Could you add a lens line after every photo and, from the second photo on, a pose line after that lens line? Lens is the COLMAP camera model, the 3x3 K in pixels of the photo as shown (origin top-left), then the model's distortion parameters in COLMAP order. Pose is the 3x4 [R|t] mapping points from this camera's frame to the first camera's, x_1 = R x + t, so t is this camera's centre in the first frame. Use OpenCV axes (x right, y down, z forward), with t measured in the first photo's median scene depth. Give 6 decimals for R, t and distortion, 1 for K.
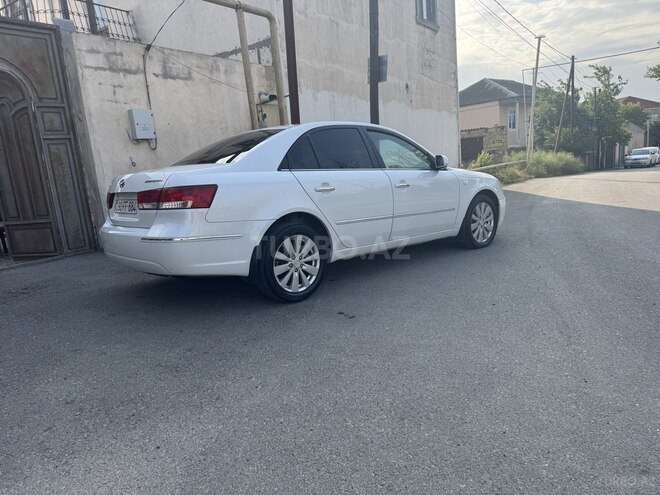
lens RADIAL K [[481.4, 0, 334.8], [0, 481.4, 245.3], [0, 0, 1]] dist [0.022510, -0.005733]
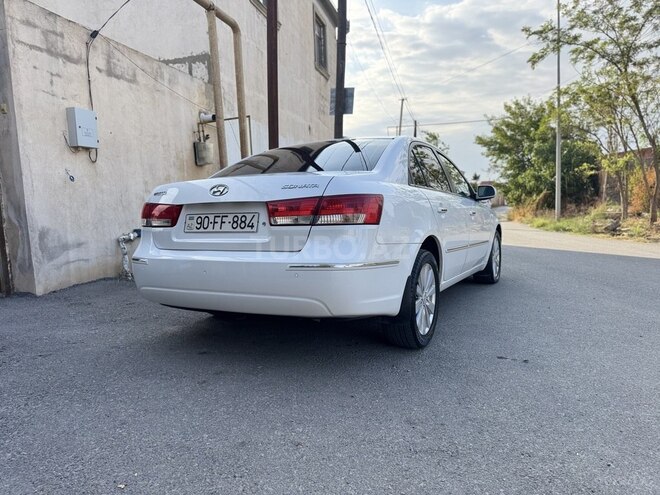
lens RADIAL K [[481.4, 0, 334.8], [0, 481.4, 245.3], [0, 0, 1]] dist [0.022510, -0.005733]
pose [[0.932520, 0.019638, 0.360585, -0.302027], [0.015523, 0.995417, -0.094357, 0.012670], [-0.360786, 0.093587, 0.927941, 0.163372]]
